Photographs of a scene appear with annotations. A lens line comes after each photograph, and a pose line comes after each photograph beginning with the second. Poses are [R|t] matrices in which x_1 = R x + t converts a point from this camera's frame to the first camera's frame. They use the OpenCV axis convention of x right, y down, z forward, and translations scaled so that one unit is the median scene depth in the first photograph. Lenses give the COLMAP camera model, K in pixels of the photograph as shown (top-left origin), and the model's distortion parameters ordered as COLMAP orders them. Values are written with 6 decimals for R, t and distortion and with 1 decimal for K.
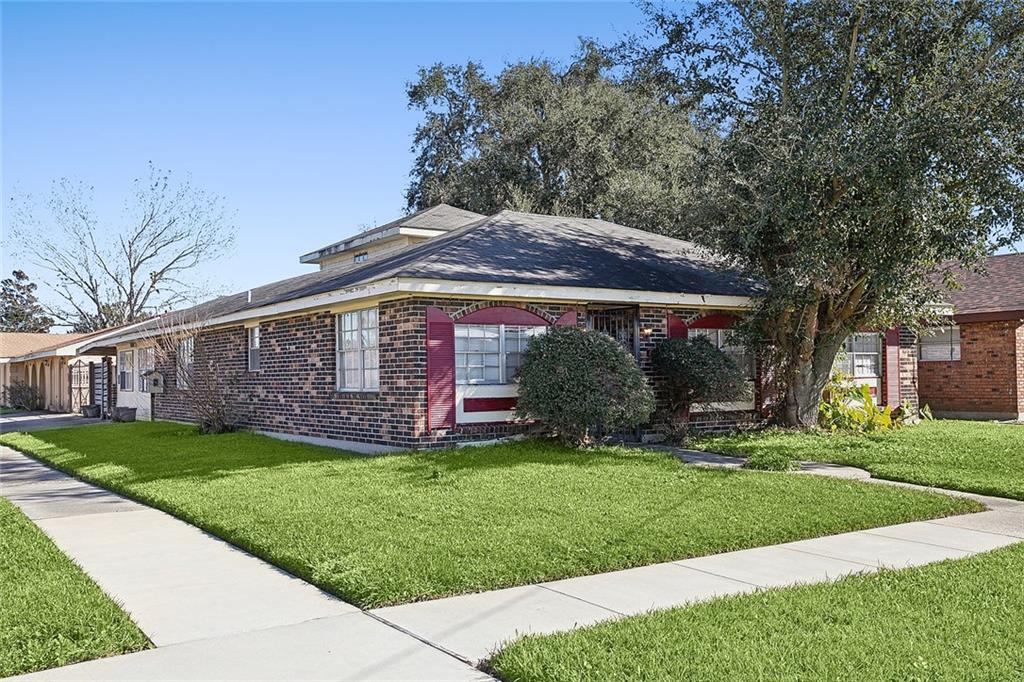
lens RADIAL K [[939.4, 0, 512.1], [0, 939.4, 340.4], [0, 0, 1]] dist [0.002614, 0.000000]
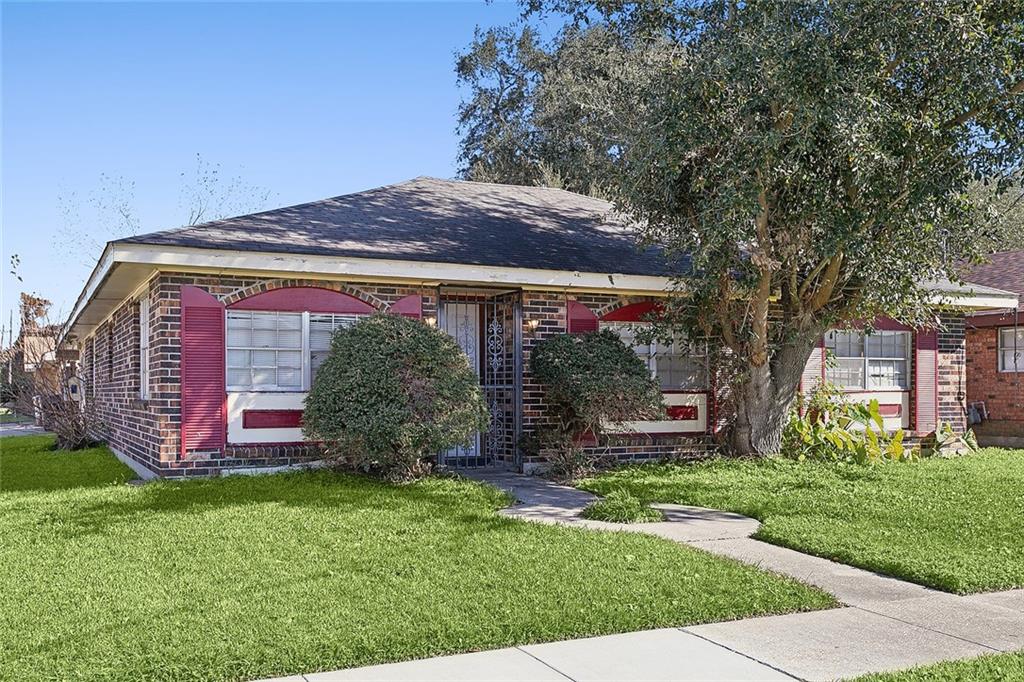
lens RADIAL K [[1006.2, 0, 512.9], [0, 1006.2, 380.3], [0, 0, 1]] dist [-0.004621, 0.000000]
pose [[0.990522, 0.009946, -0.136997, 0.233568], [-0.006168, 0.999590, 0.027975, 0.012498], [0.137219, -0.026865, 0.990176, 0.207996]]
